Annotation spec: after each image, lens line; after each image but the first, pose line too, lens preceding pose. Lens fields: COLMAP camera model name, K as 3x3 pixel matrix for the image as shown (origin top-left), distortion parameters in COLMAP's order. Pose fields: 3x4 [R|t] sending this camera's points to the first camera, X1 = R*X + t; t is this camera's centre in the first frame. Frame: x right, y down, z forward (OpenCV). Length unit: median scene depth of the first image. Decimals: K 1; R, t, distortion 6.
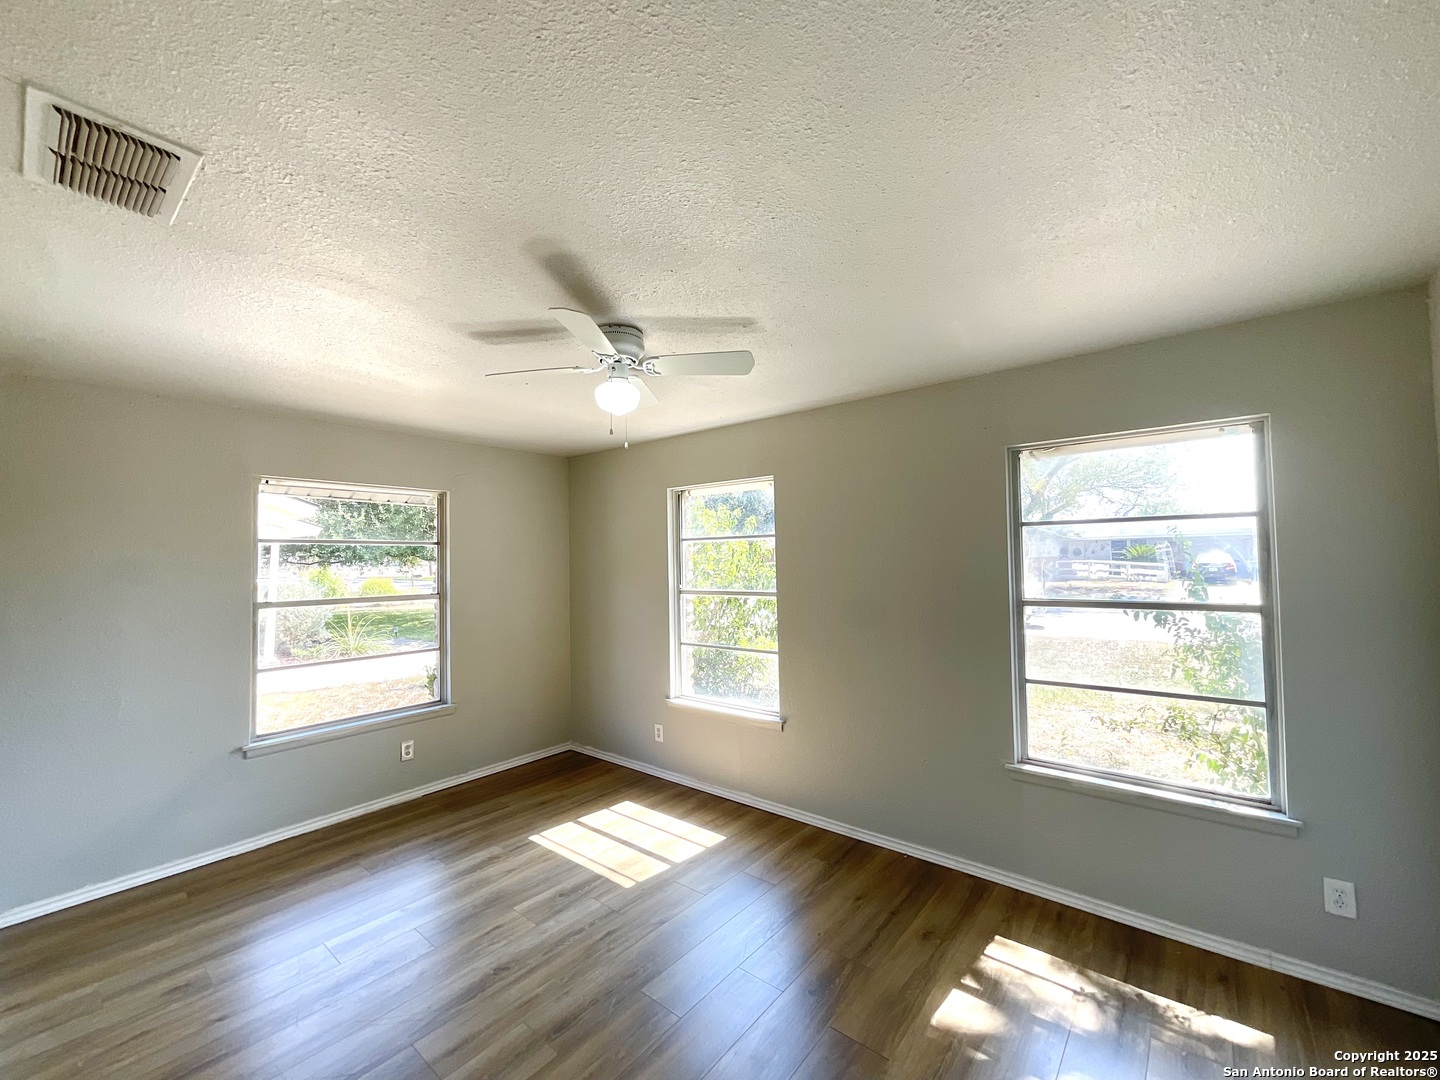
lens RADIAL K [[579.3, 0, 719.0], [0, 579.3, 542.7], [0, 0, 1]] dist [-0.012649, 0.006971]
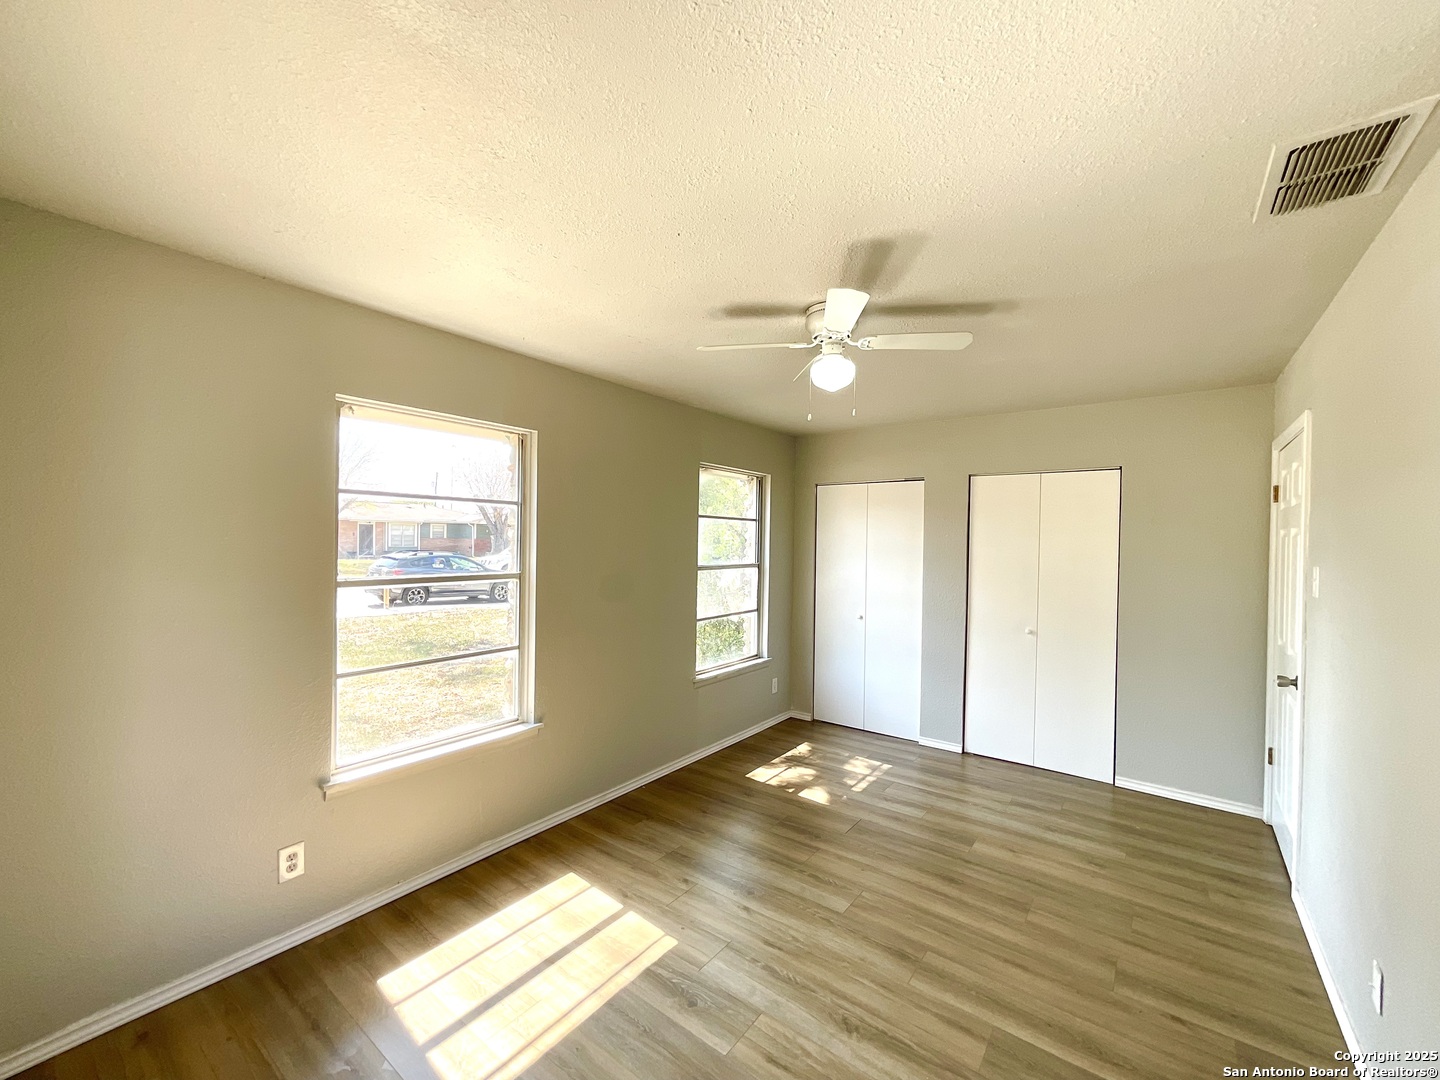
lens RADIAL K [[579.3, 0, 719.0], [0, 579.3, 542.7], [0, 0, 1]] dist [-0.012649, 0.006971]
pose [[-0.032418, 0.012374, 0.999398, -1.145601], [-0.044202, 0.998927, -0.013802, 0.067542], [-0.998496, -0.044623, -0.031836, 1.182282]]
